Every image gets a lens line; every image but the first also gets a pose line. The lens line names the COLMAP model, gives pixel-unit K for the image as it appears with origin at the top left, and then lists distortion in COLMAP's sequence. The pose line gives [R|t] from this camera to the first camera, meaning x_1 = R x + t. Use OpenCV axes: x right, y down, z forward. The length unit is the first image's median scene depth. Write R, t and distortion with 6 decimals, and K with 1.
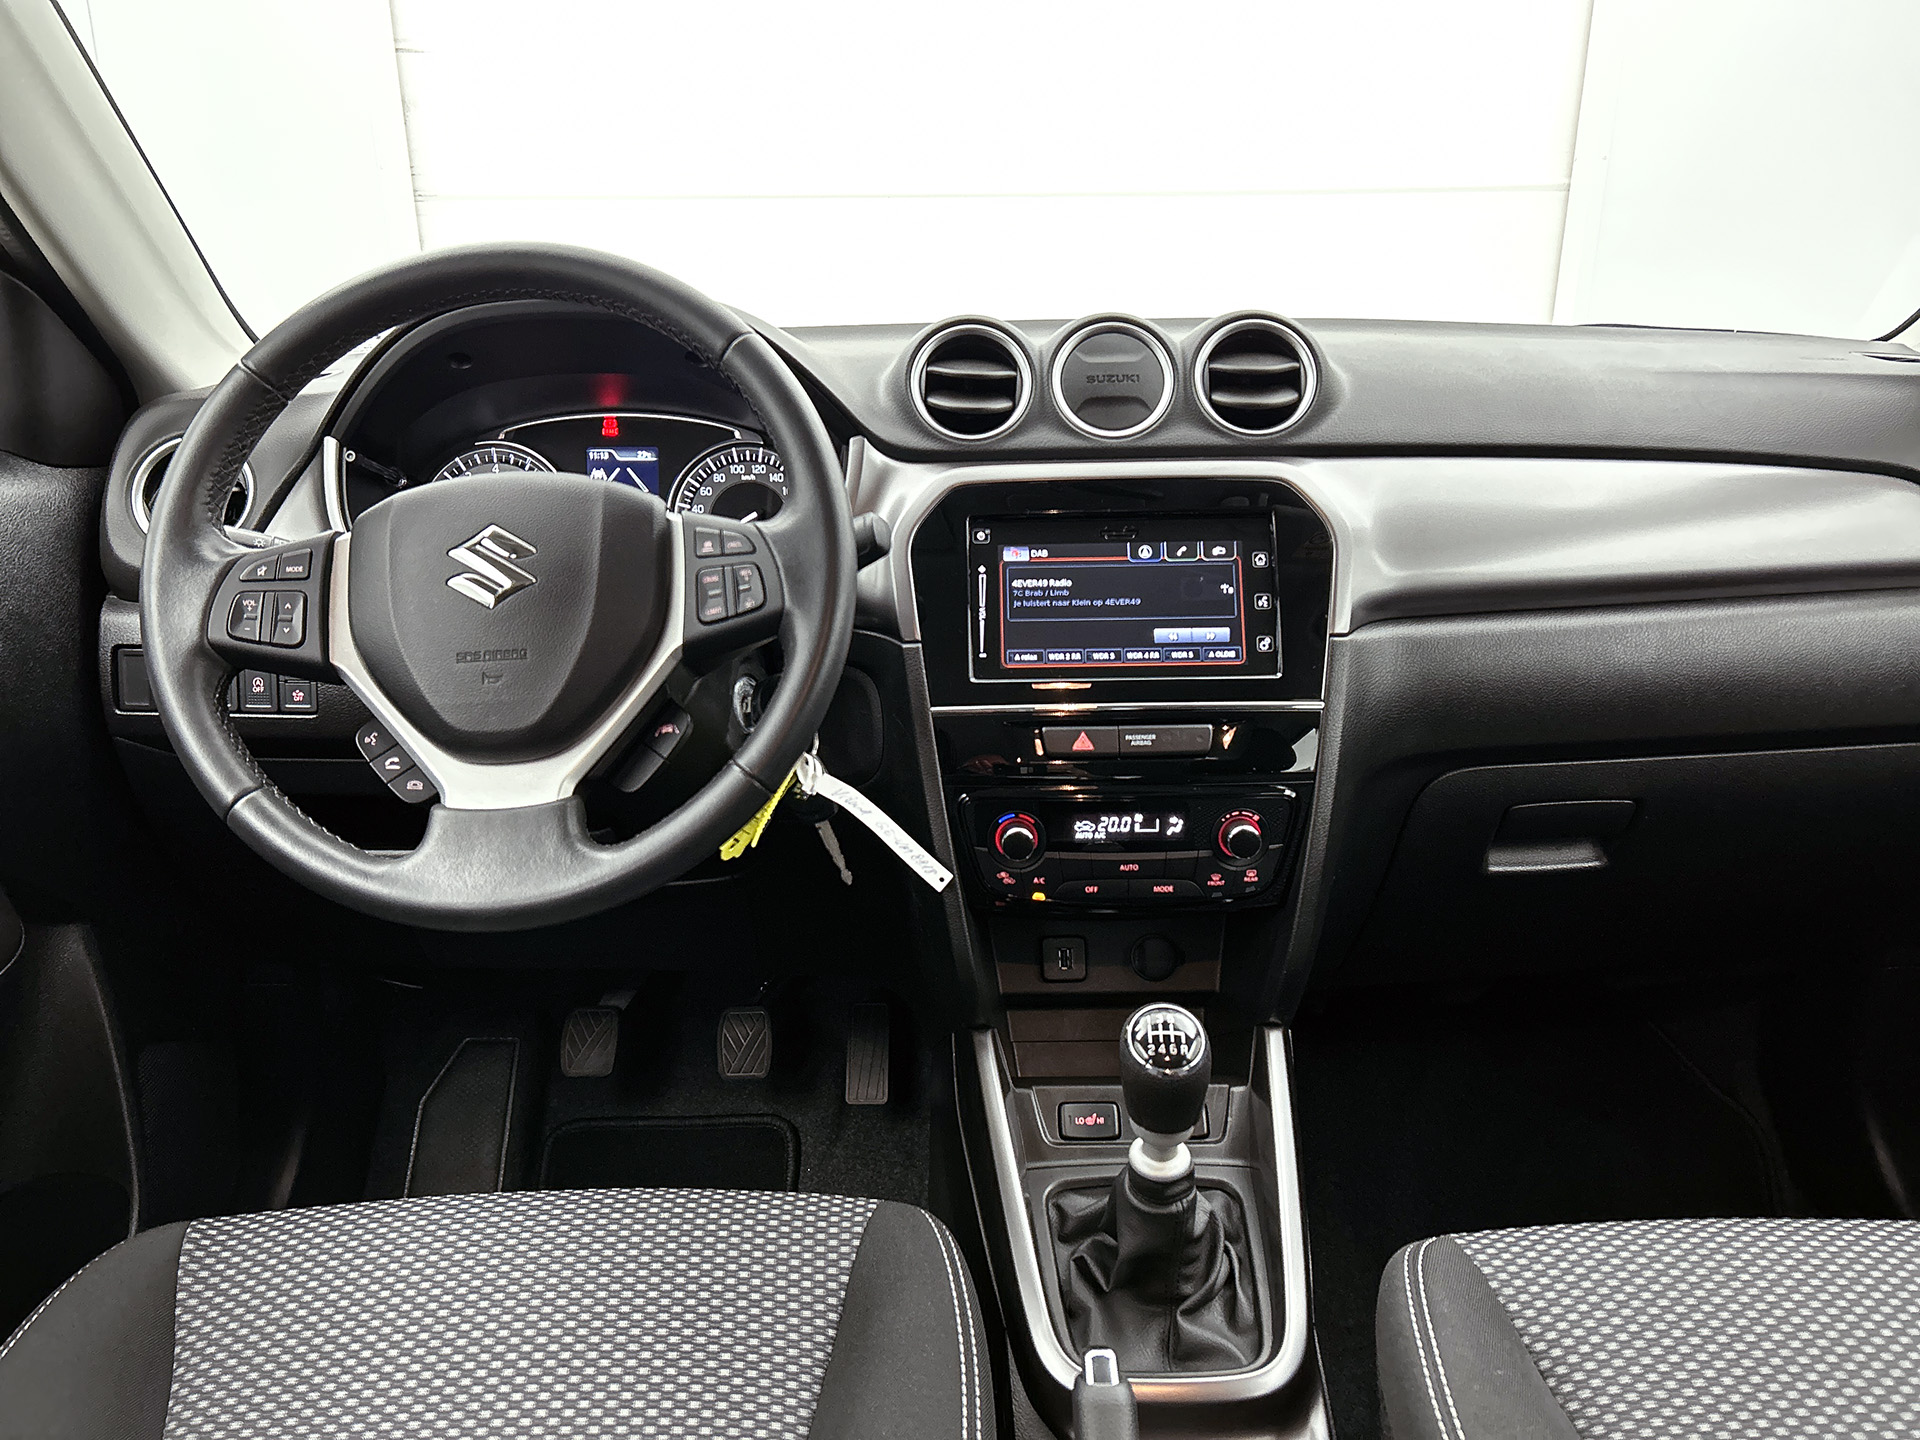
lens RADIAL K [[1489.4, 0, 948.1], [0, 1489.4, 720.9], [0, 0, 1]] dist [0.073982, -0.111350]
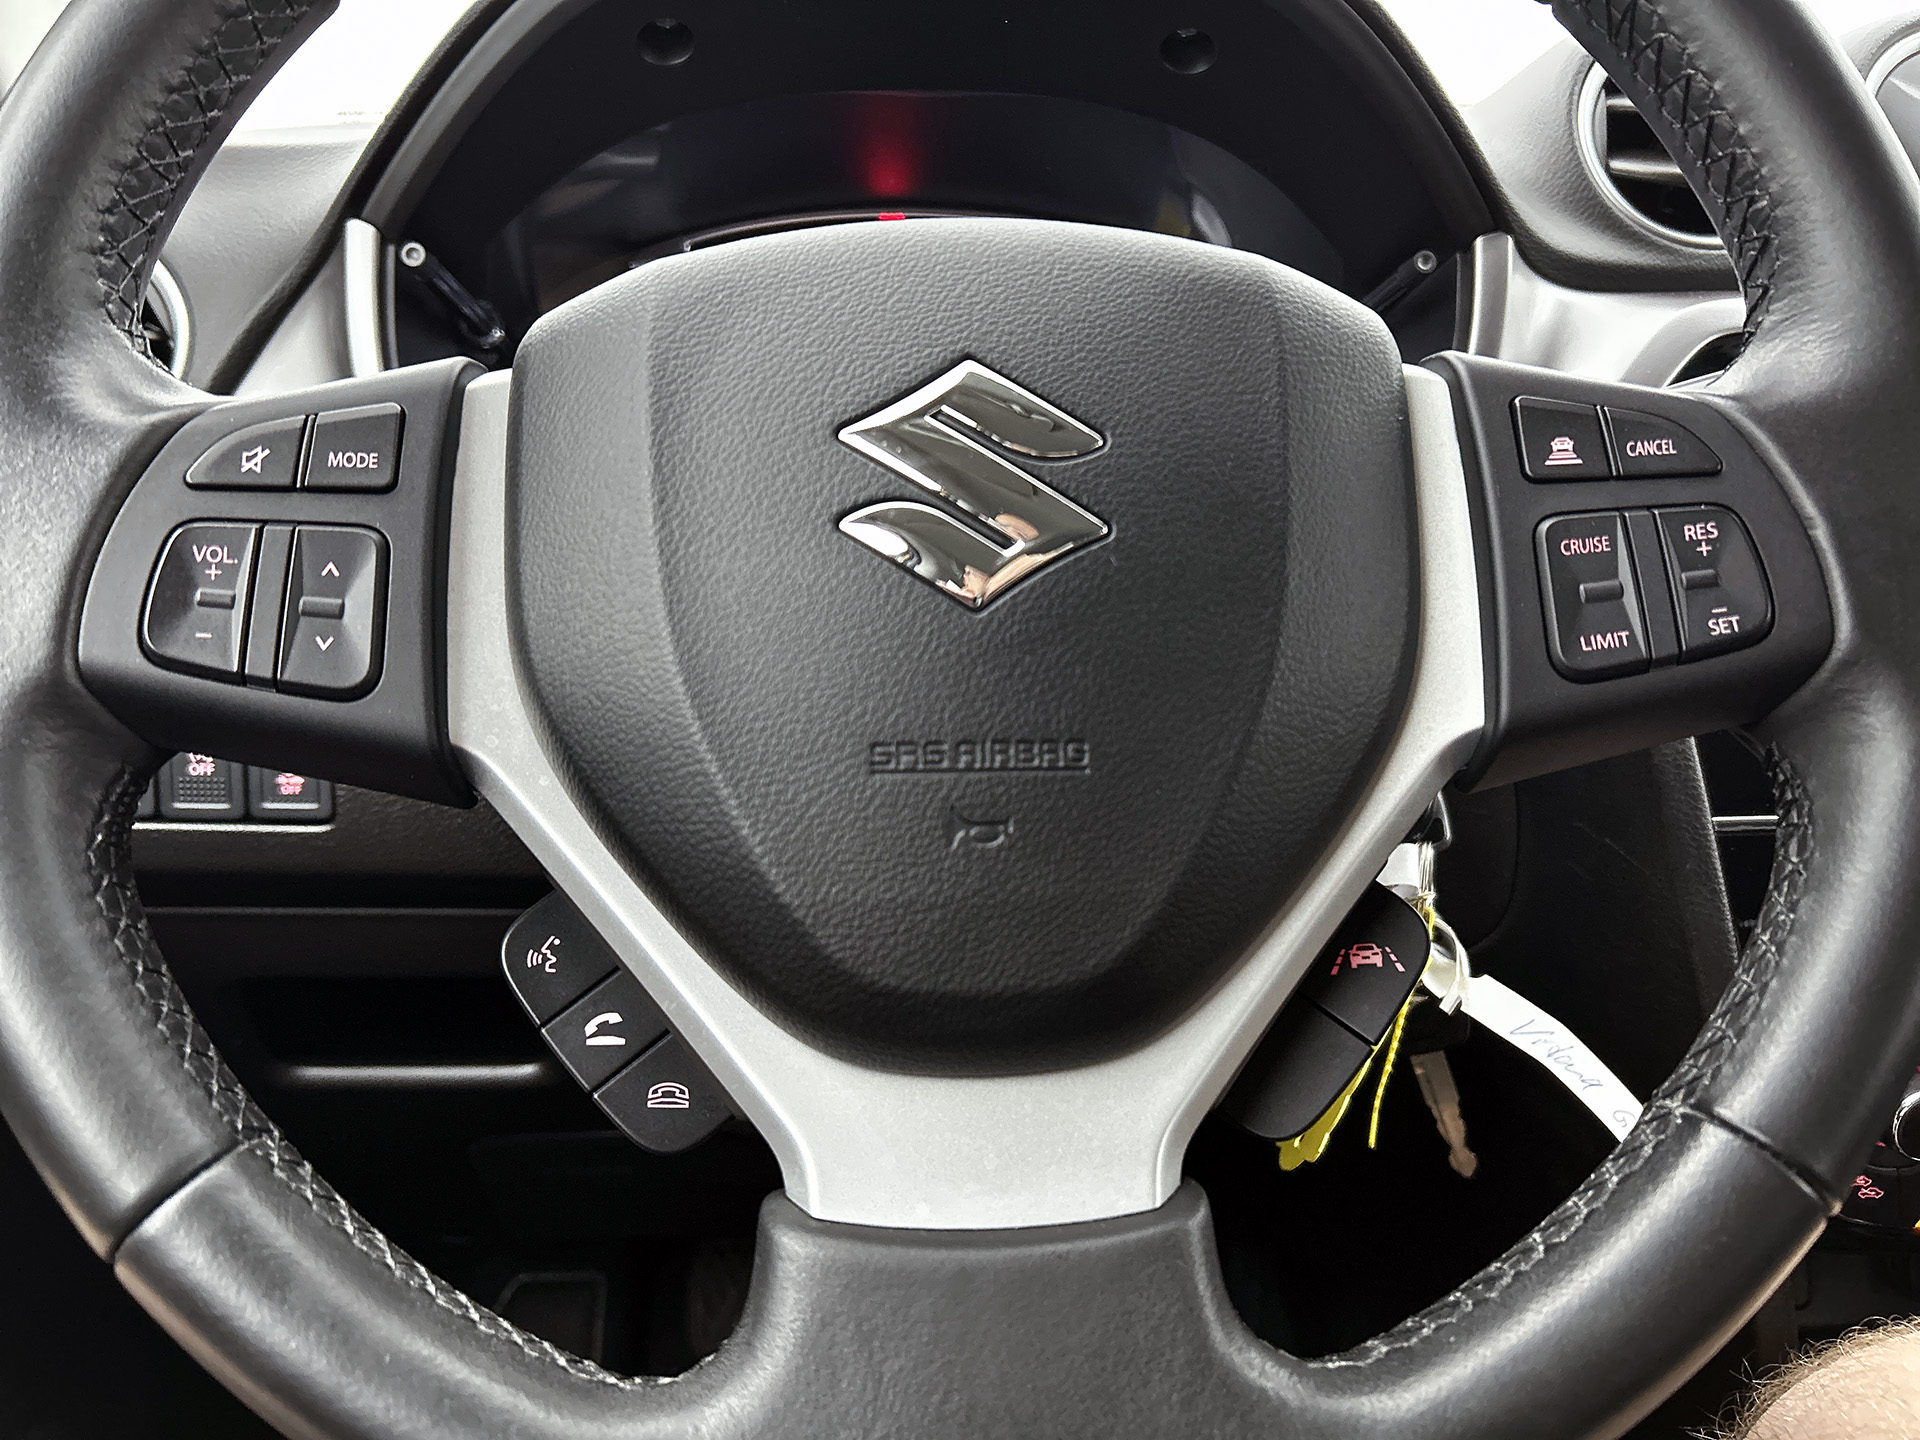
lens RADIAL K [[1489.4, 0, 948.1], [0, 1489.4, 720.9], [0, 0, 1]] dist [0.073982, -0.111350]
pose [[0.997048, 0.041434, 0.064635, -0.279642], [-0.041757, 0.999121, 0.003648, -0.043242], [-0.064427, -0.006336, 0.997902, 0.571329]]
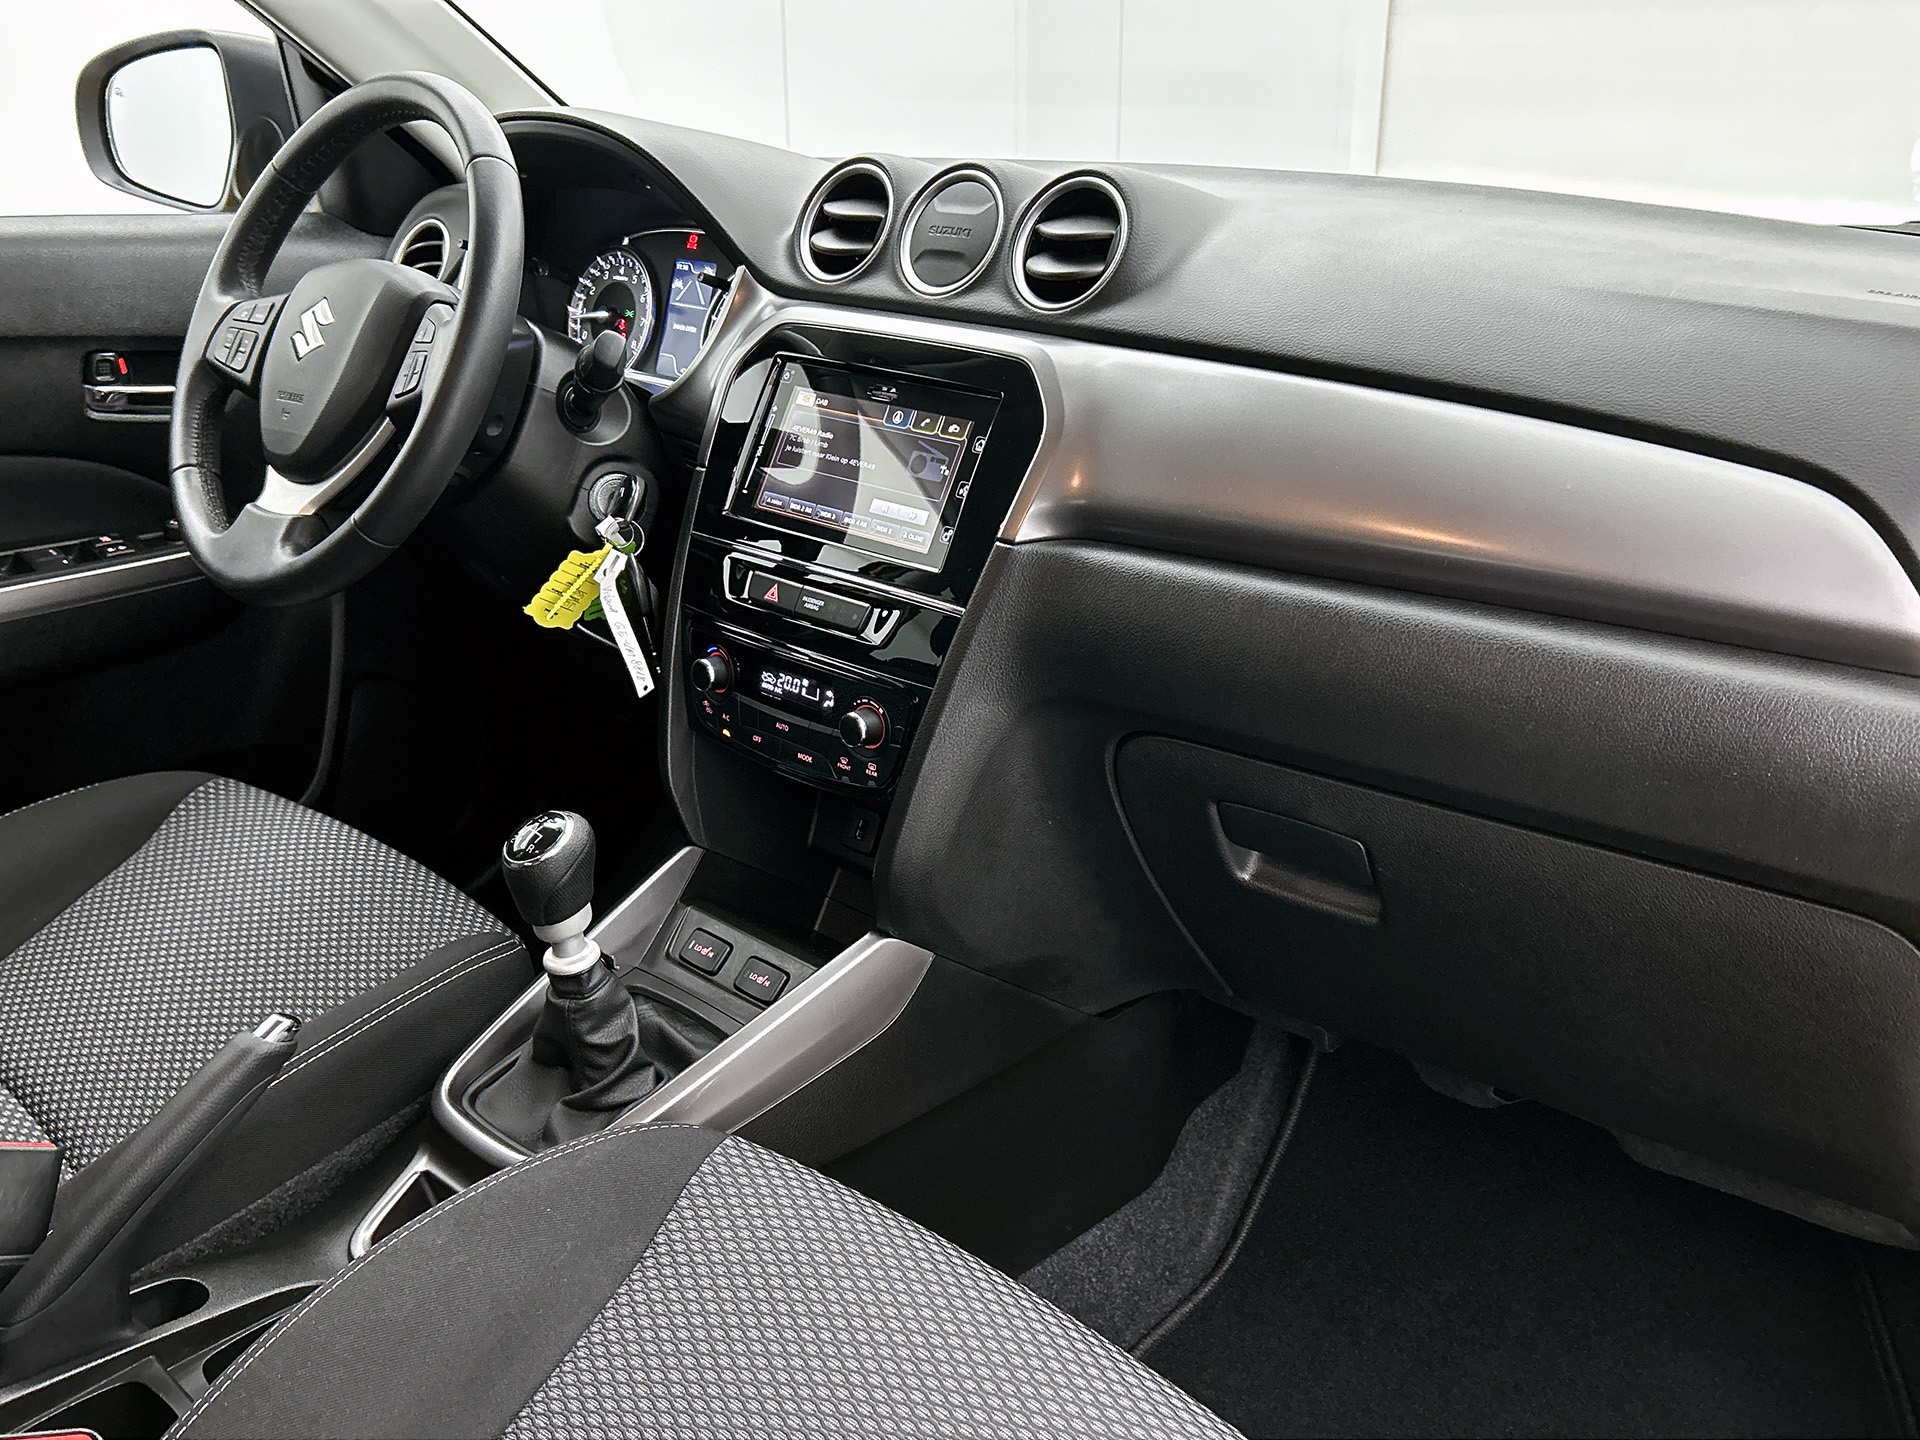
lens RADIAL K [[1615.4, 0, 965.4], [0, 1615.4, 753.7], [0, 0, 1]] dist [0.068056, -0.003605]
pose [[0.748931, 0.278296, -0.601377, 0.864275], [-0.227599, 0.960357, 0.160977, -0.085811], [0.622335, 0.016312, 0.782581, 0.231745]]
